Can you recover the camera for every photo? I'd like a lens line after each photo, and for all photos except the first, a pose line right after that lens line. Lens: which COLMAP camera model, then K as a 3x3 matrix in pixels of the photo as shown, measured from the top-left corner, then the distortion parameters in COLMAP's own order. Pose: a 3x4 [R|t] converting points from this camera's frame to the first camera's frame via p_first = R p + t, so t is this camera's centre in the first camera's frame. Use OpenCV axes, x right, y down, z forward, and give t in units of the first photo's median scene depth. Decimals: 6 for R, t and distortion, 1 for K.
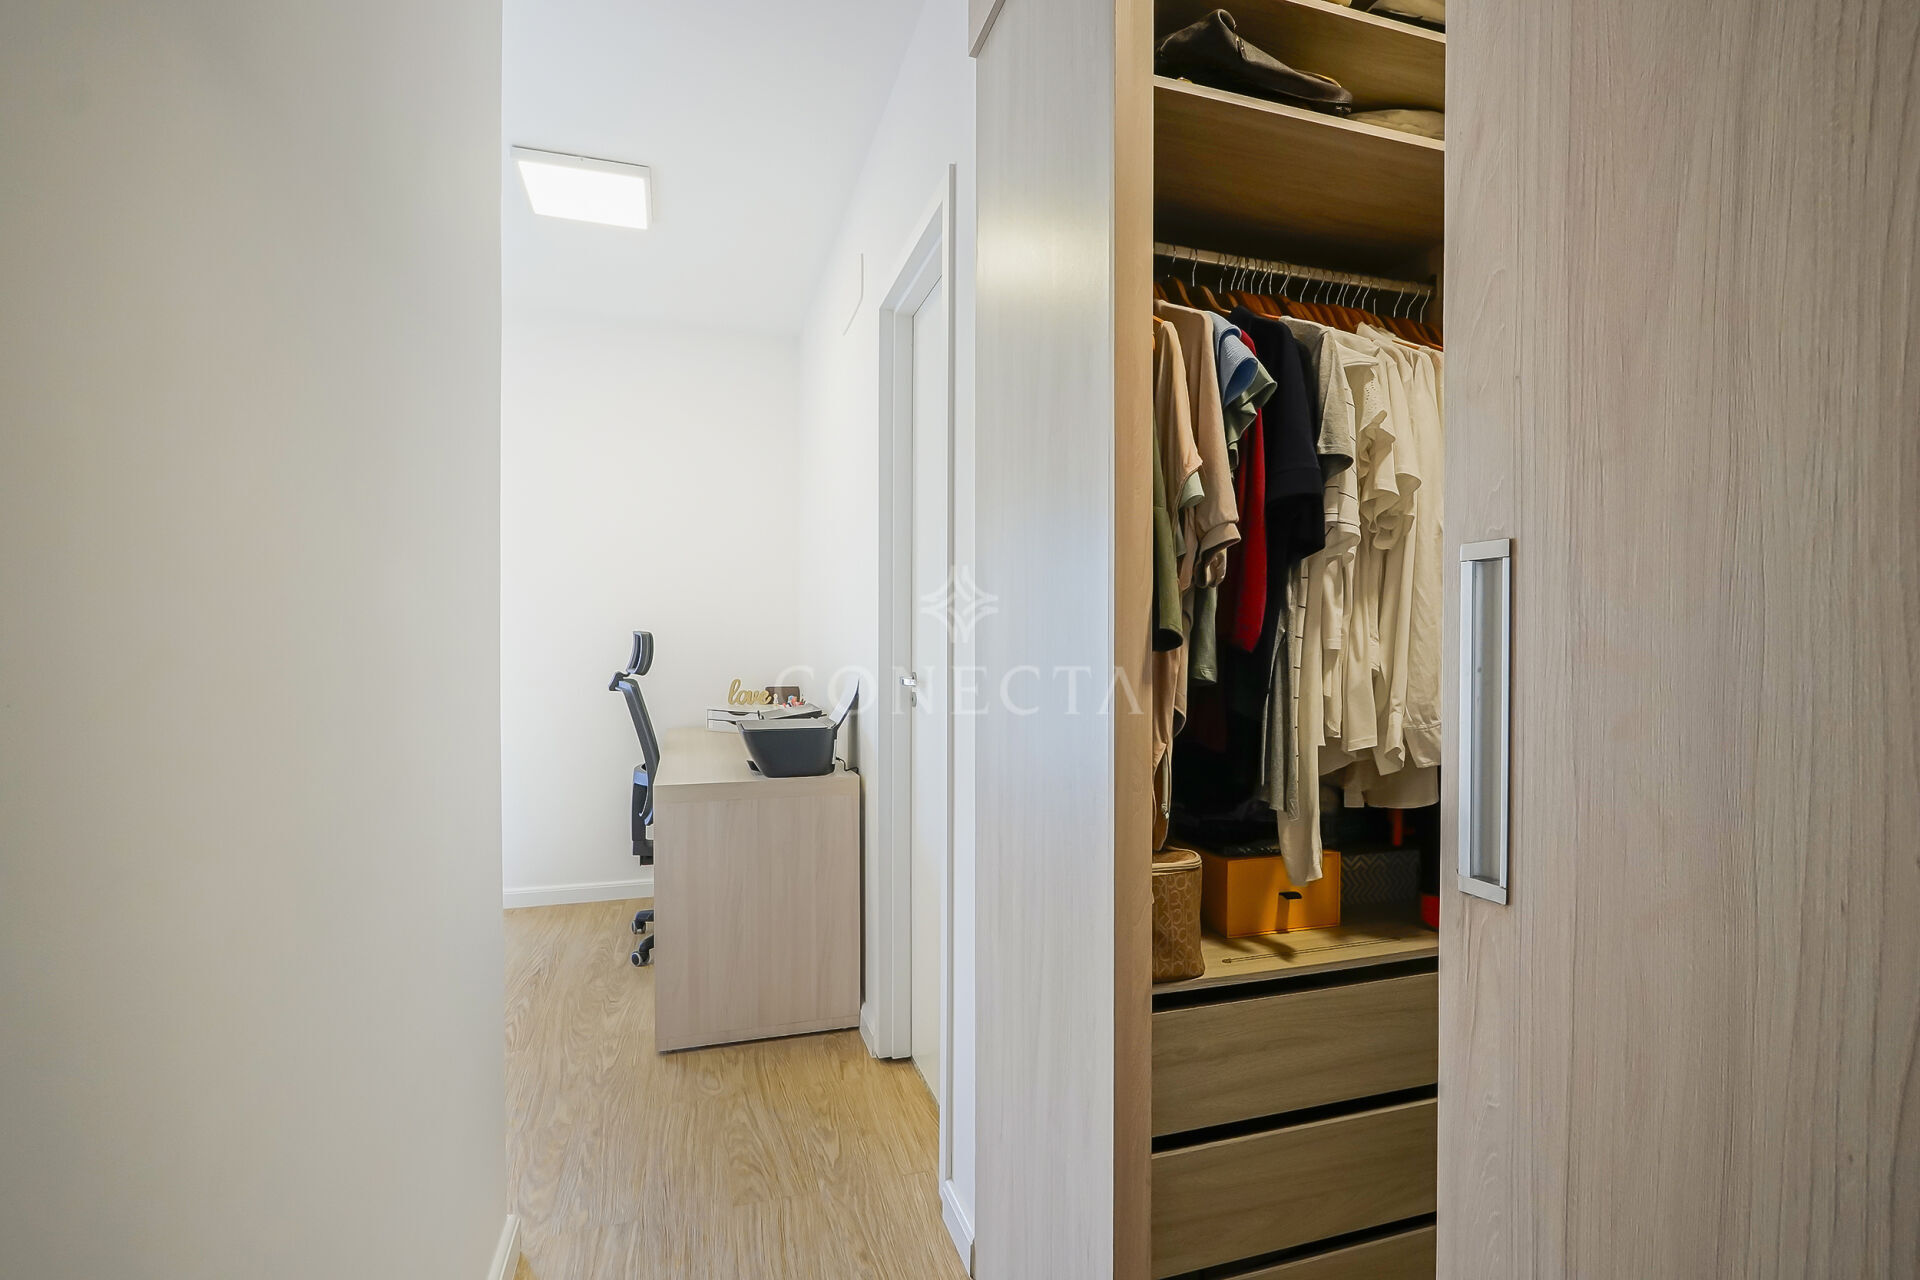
lens RADIAL K [[928.4, 0, 982.5], [0, 928.4, 642.4], [0, 0, 1]] dist [-0.003201, 0.005538]
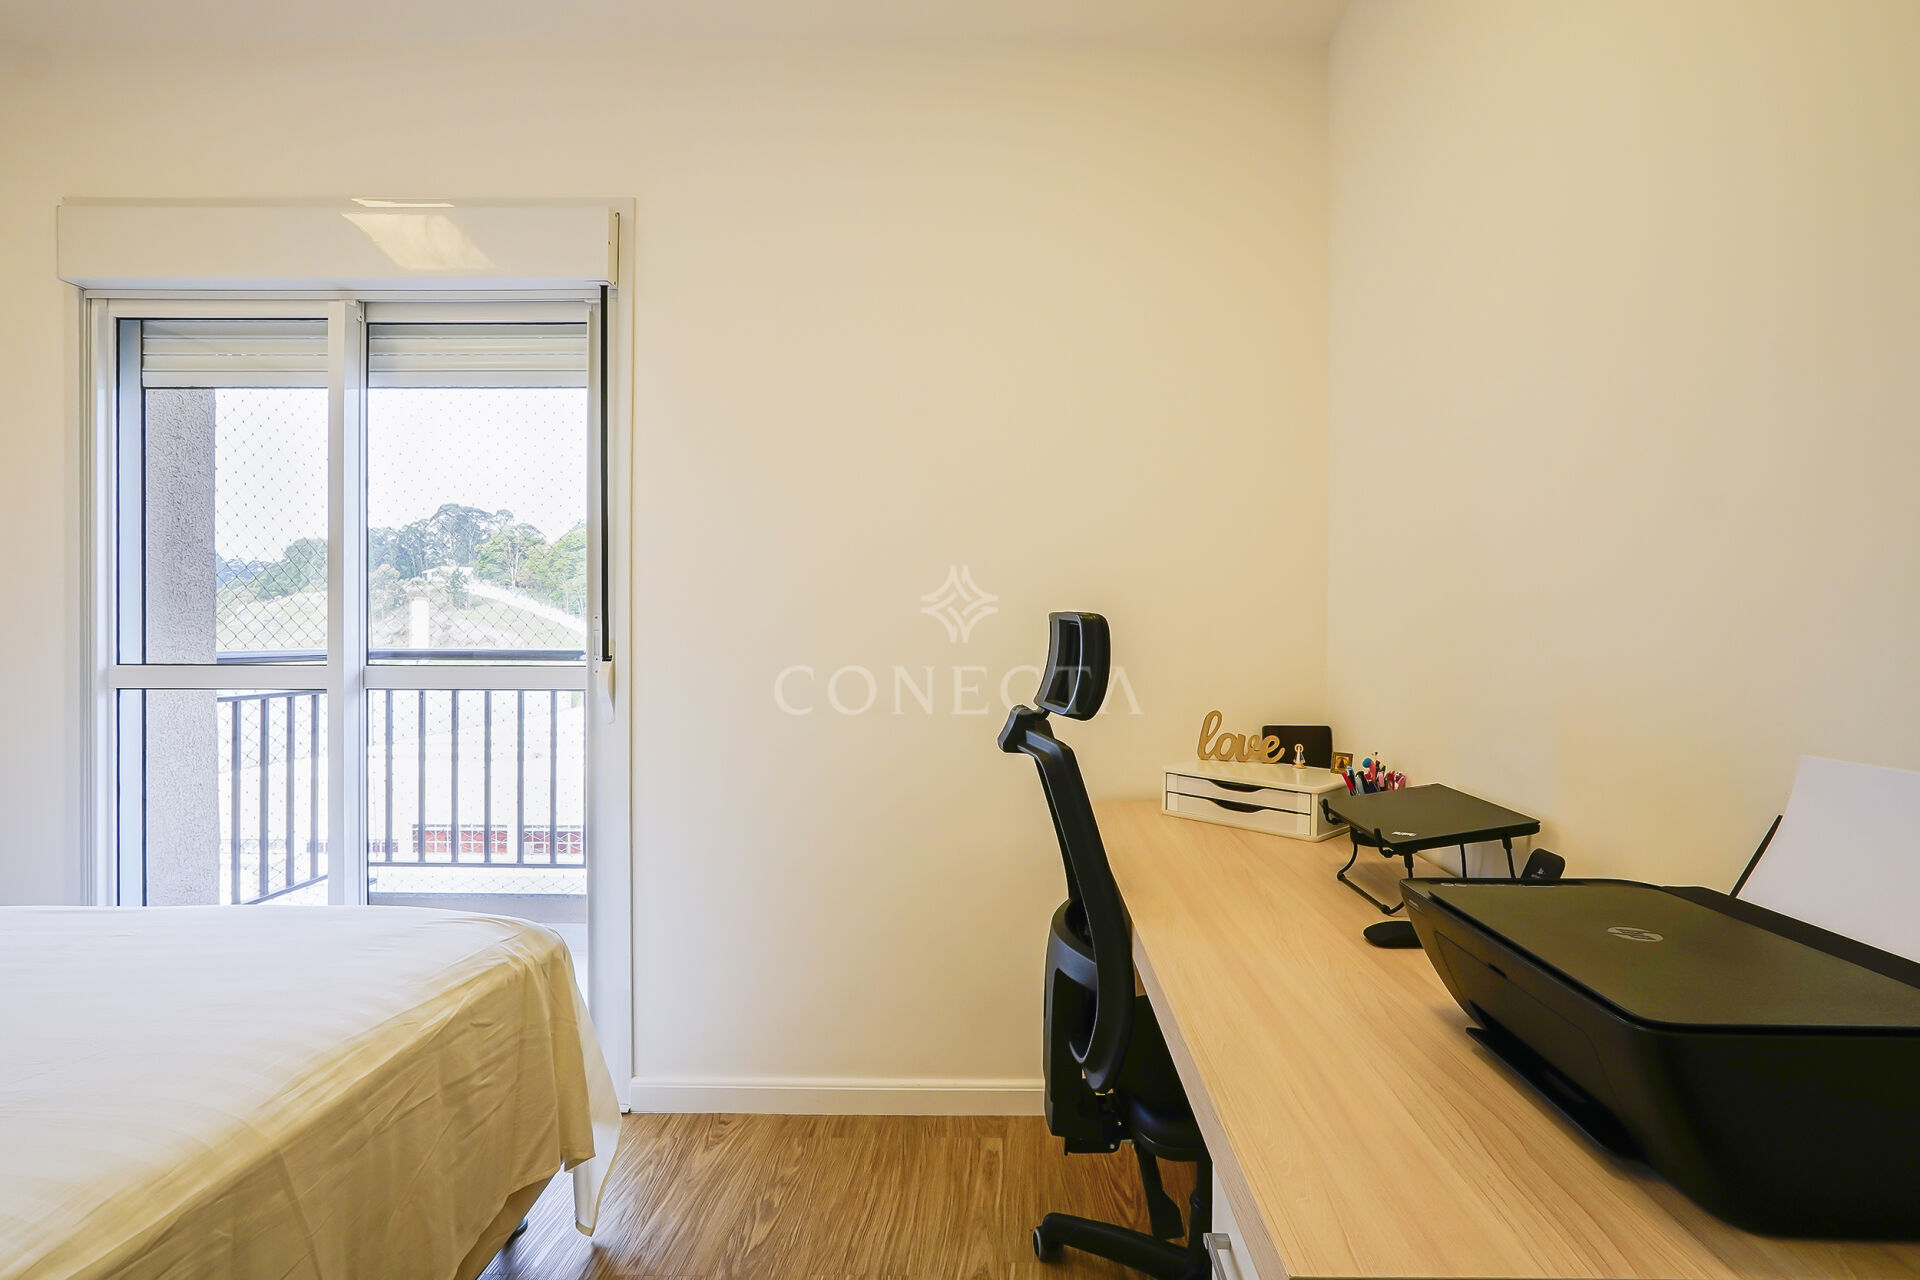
lens RADIAL K [[928.4, 0, 982.5], [0, 928.4, 642.4], [0, 0, 1]] dist [-0.003201, 0.005538]
pose [[0.946762, 0.000187, -0.321935, -0.241952], [0.001415, 0.999988, 0.004741, 0.000305], [0.321932, -0.004944, 0.946750, 0.528624]]
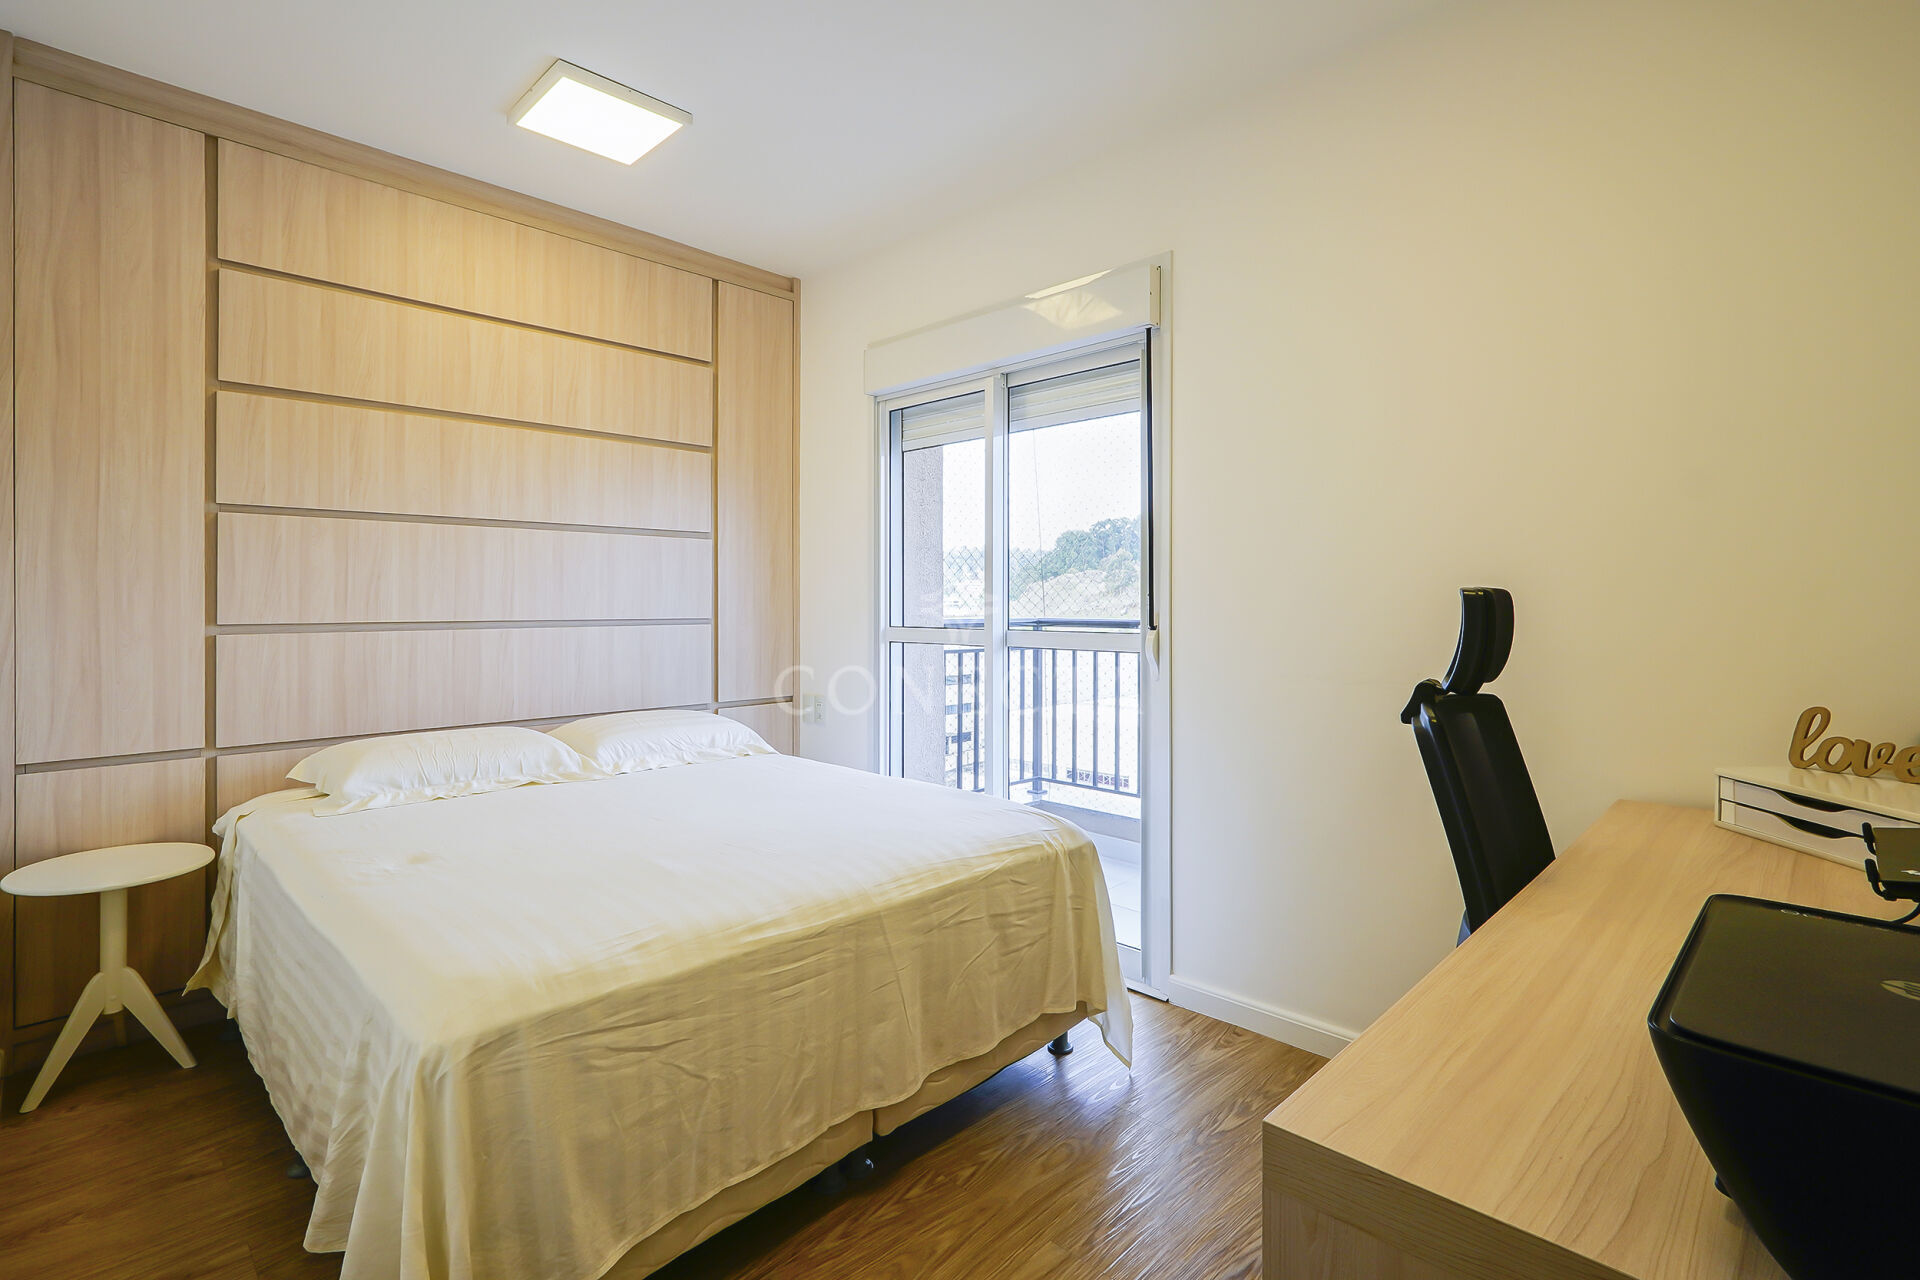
lens RADIAL K [[900.9, 0, 950.8], [0, 900.9, 611.2], [0, 0, 1]] dist [-0.001416, 0.000011]
pose [[0.460425, 0.001745, -0.887697, -0.104308], [-0.001312, 0.999998, 0.001285, -0.000768], [0.887698, 0.000573, 0.460427, 0.544363]]
